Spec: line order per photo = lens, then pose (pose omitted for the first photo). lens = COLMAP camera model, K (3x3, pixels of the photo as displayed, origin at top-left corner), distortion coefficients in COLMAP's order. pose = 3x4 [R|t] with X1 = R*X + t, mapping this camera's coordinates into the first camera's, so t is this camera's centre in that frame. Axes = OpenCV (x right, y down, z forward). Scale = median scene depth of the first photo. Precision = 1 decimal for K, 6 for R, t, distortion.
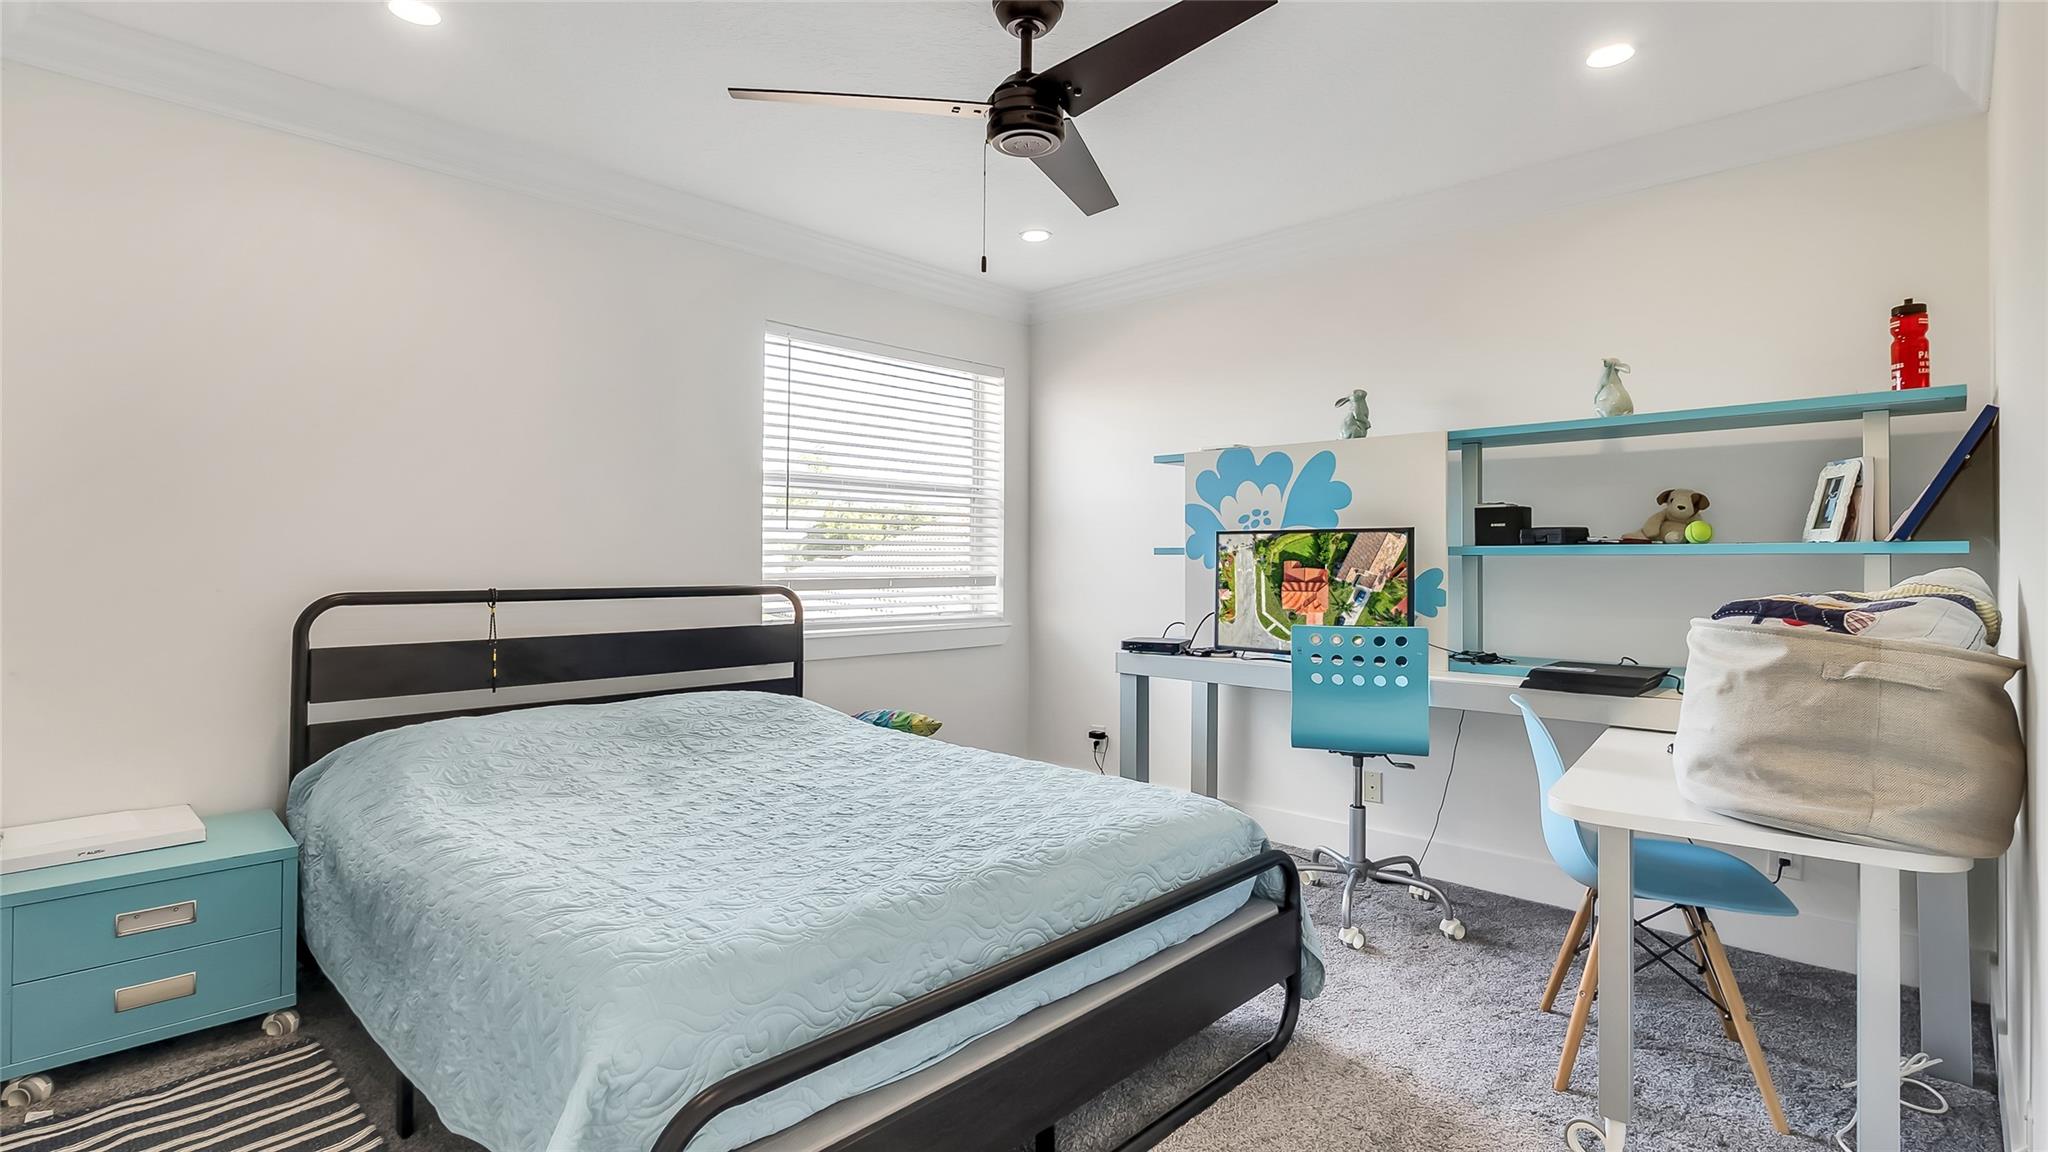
lens RADIAL K [[960.9, 0, 982.0], [0, 960.9, 612.3], [0, 0, 1]] dist [0.001553, -0.001206]
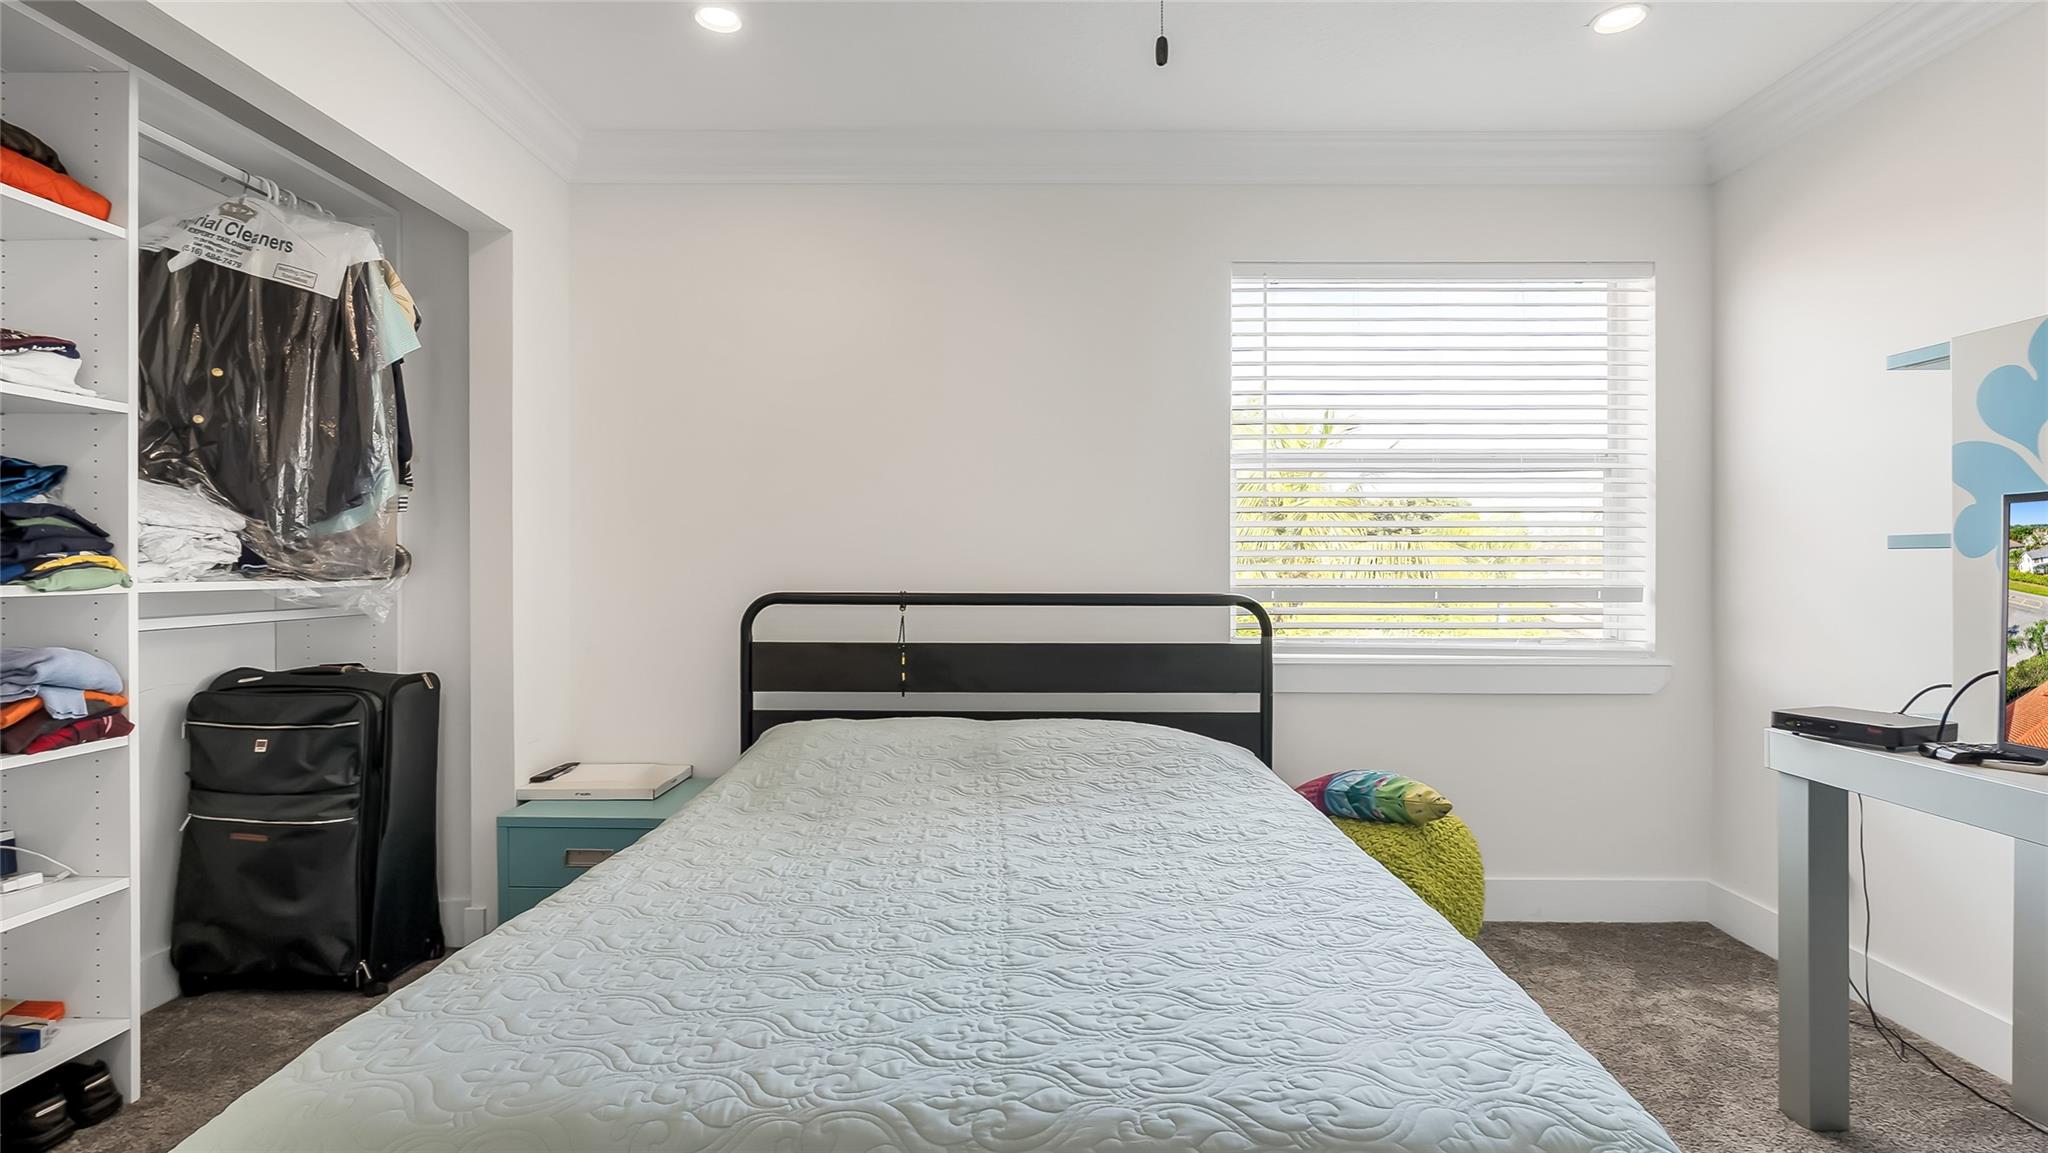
lens RADIAL K [[960.9, 0, 1023.4], [0, 960.9, 596.8], [0, 0, 1]] dist [0.001553, -0.001206]
pose [[0.703248, 0.021071, -0.710632, 0.272853], [-0.038745, 0.999211, -0.008714, -0.015118], [0.709888, 0.033661, 0.703510, 0.386194]]
